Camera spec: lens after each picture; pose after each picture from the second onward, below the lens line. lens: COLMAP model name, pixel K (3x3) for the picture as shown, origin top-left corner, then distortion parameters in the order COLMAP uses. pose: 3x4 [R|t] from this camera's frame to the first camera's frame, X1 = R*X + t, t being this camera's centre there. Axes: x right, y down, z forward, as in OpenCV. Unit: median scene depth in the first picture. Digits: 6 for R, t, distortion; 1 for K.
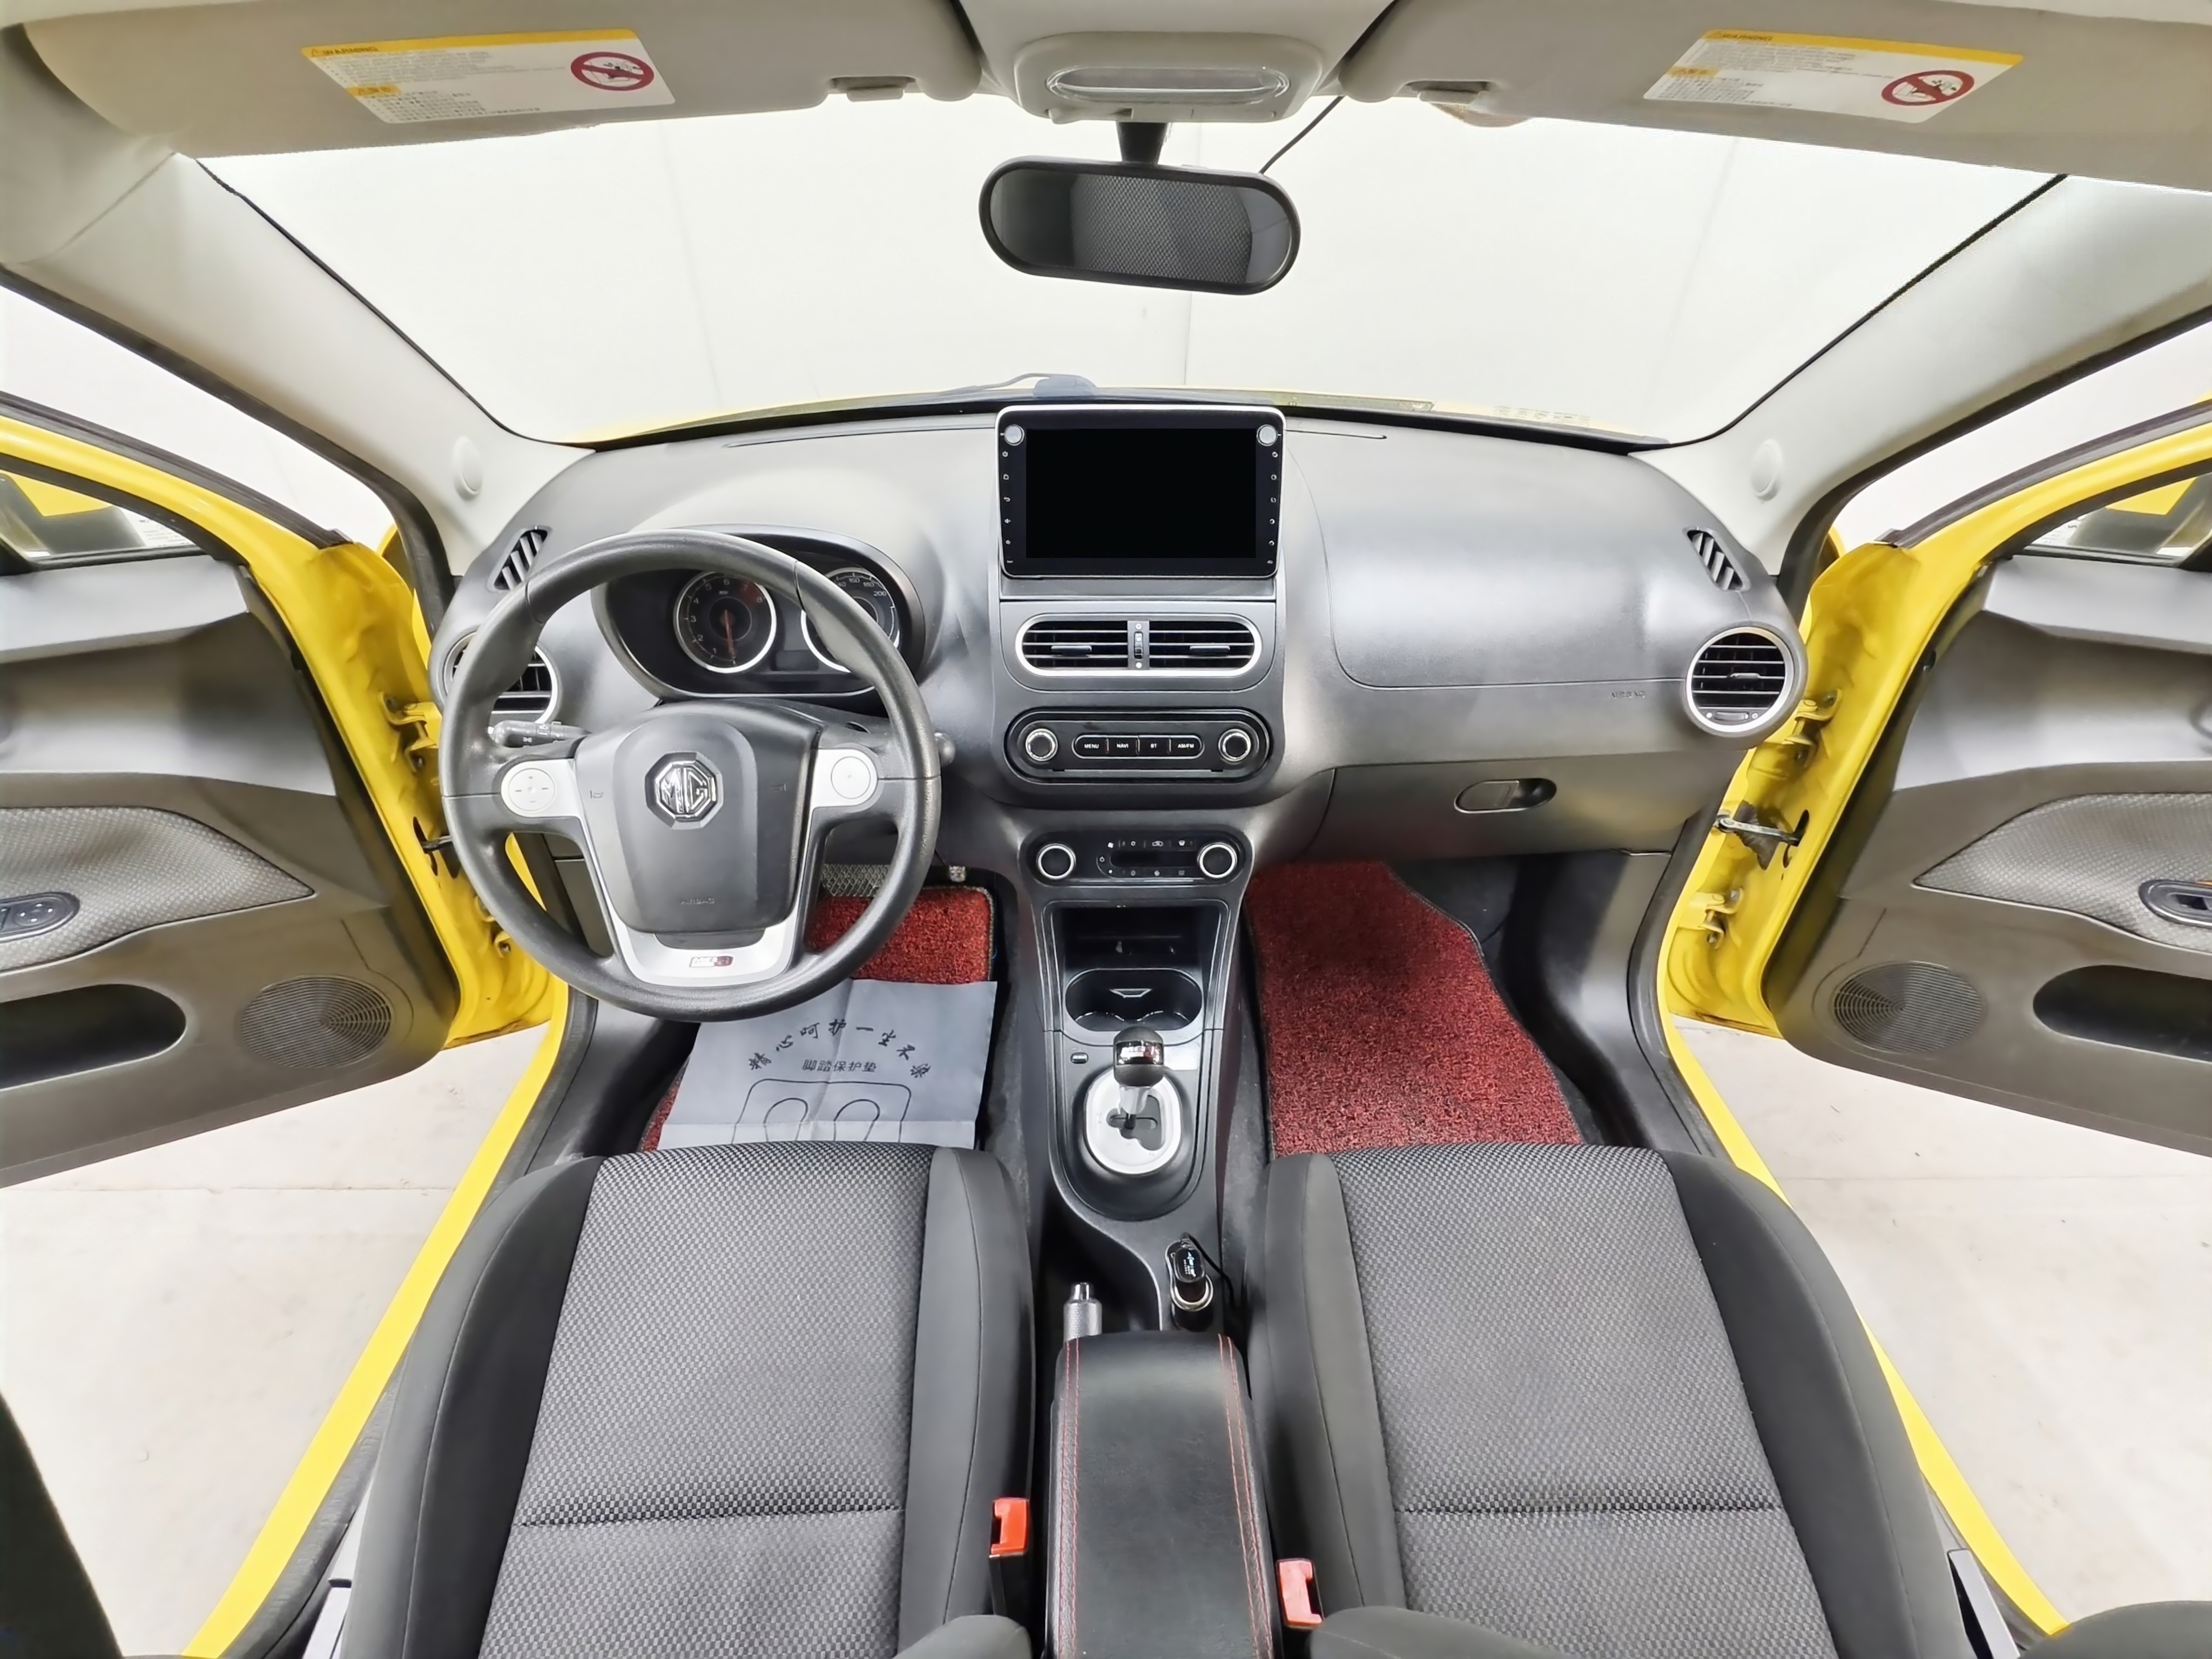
lens RADIAL K [[1022.2, 0, 1103.8], [0, 1022.2, 830.4], [0, 0, 1]] dist [-0.003379, -0.001177]
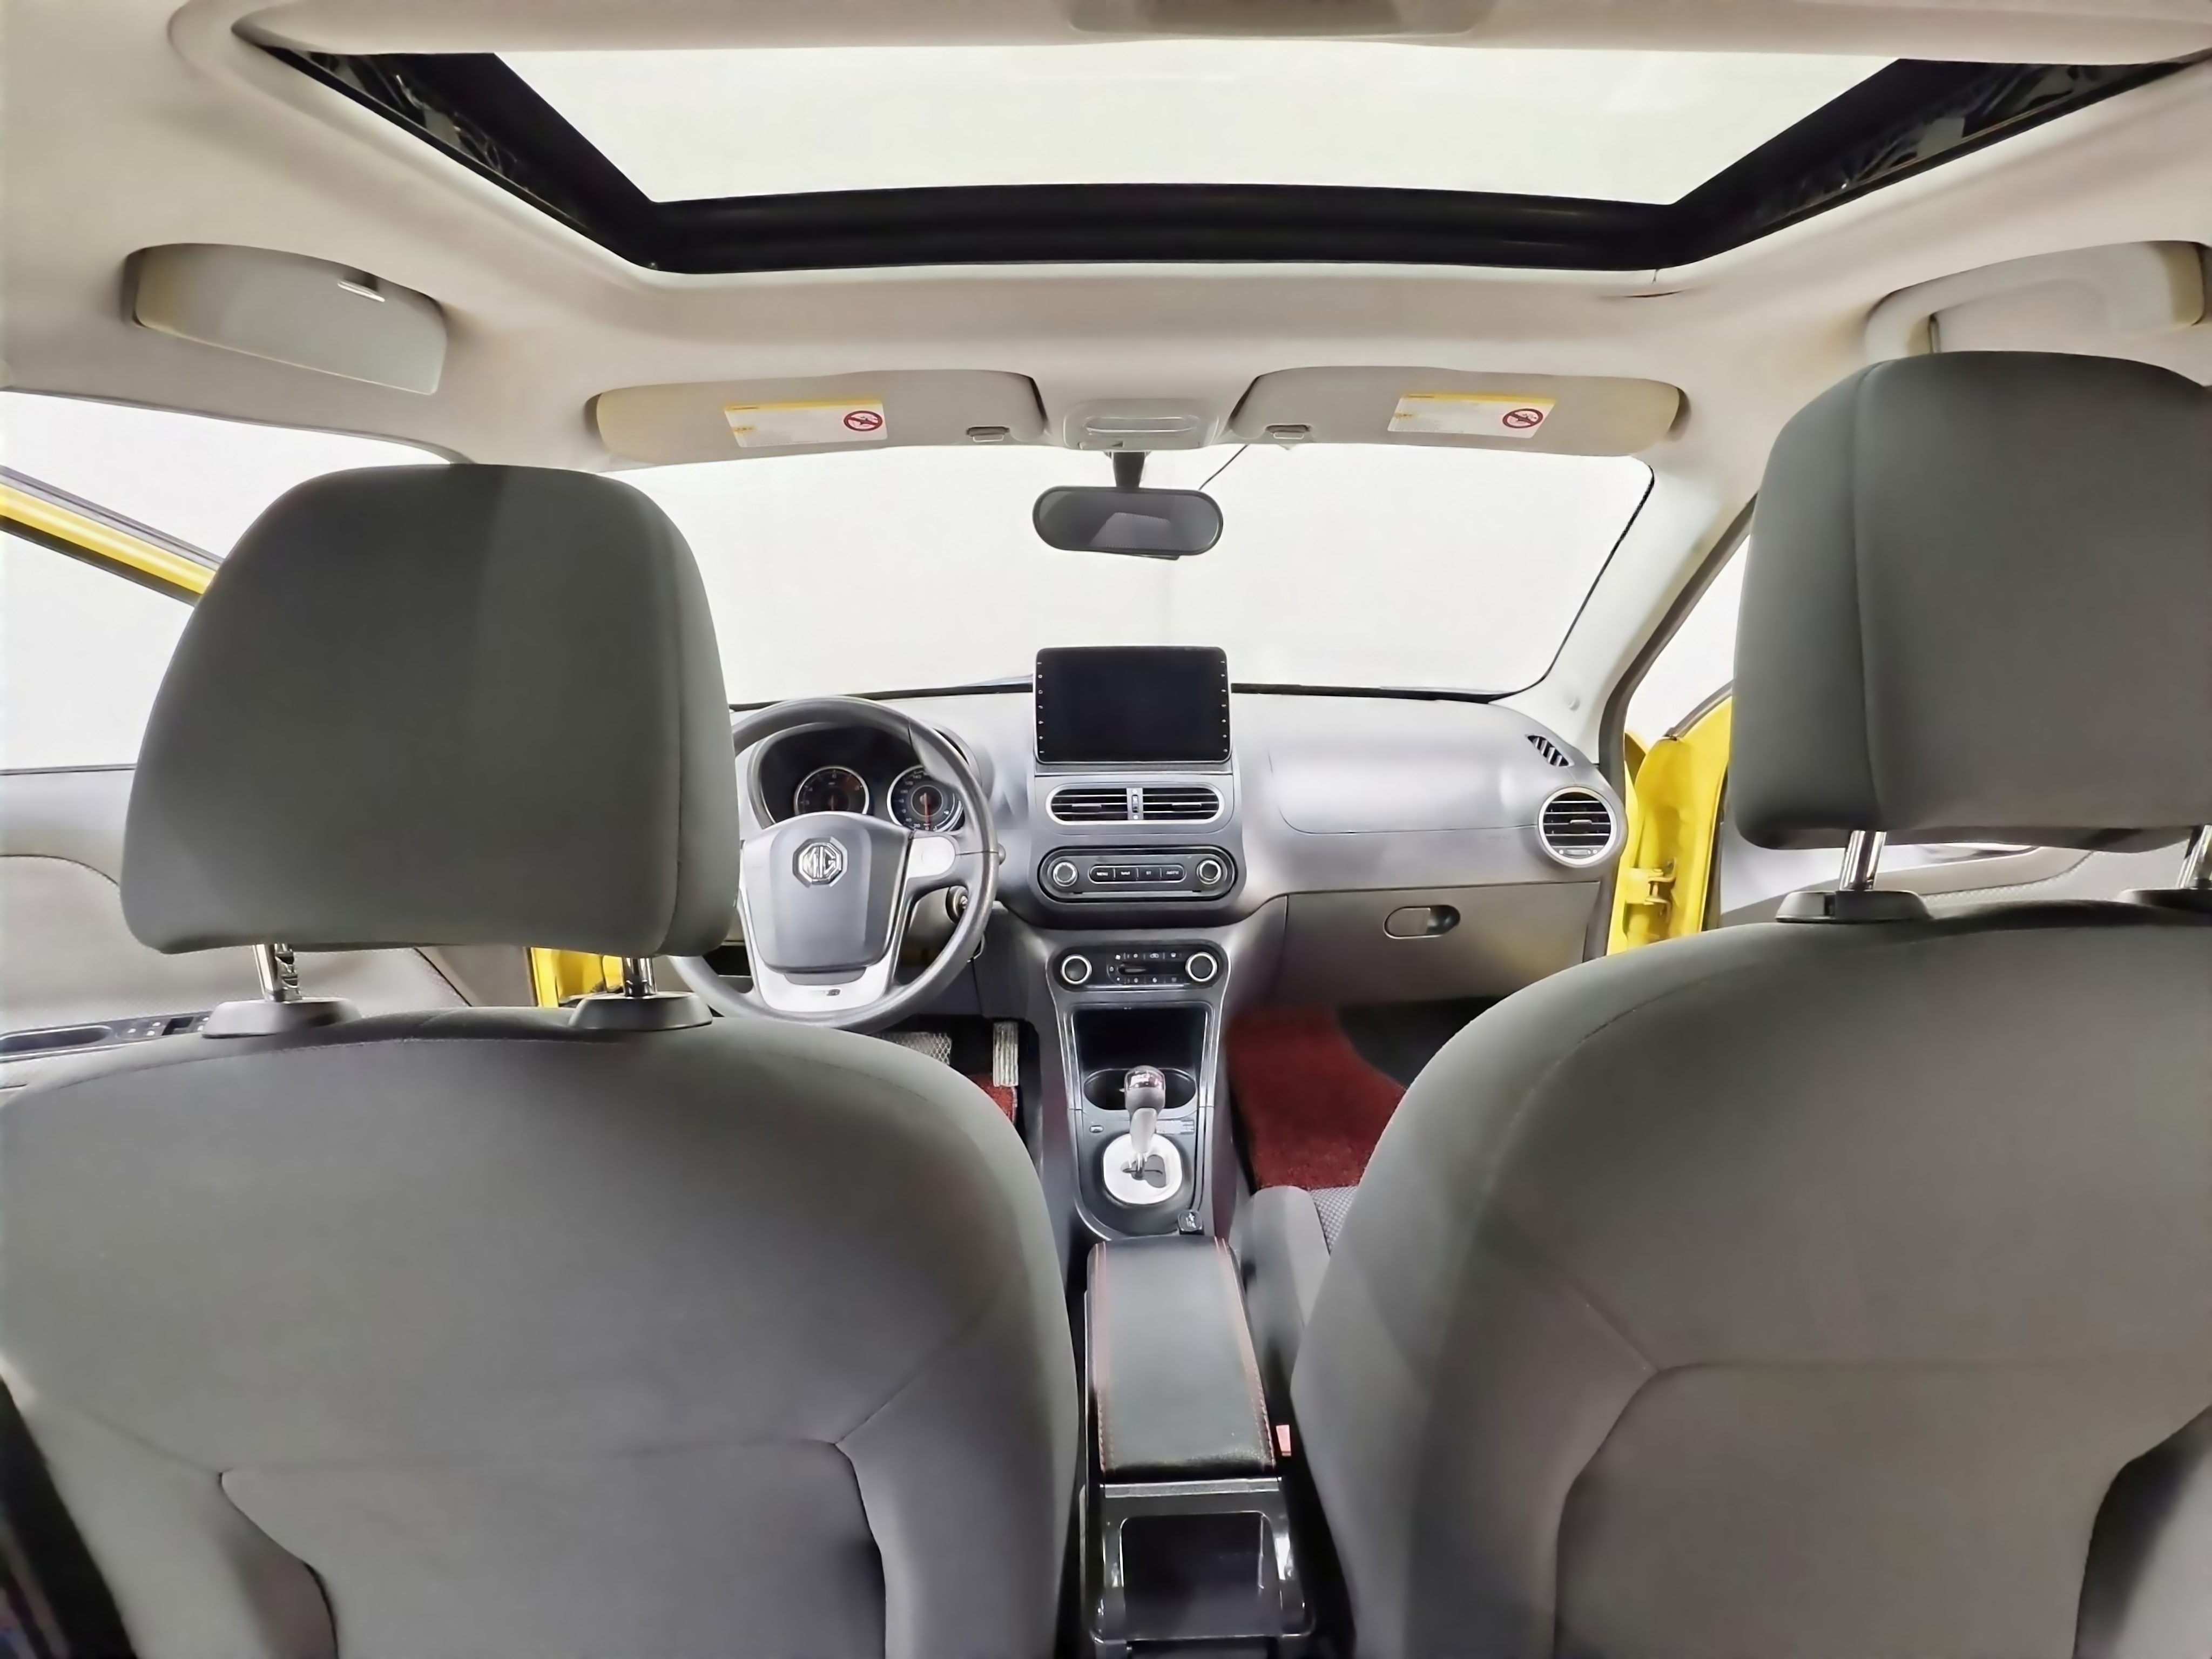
lens RADIAL K [[1022.2, 0, 1105.5], [0, 1022.2, 832.6], [0, 0, 1]] dist [-0.003379, -0.001177]
pose [[0.999820, -0.017351, 0.007633, -0.017216], [0.018934, 0.933280, -0.358650, 0.345325], [-0.000900, 0.358731, 0.933441, -0.272796]]
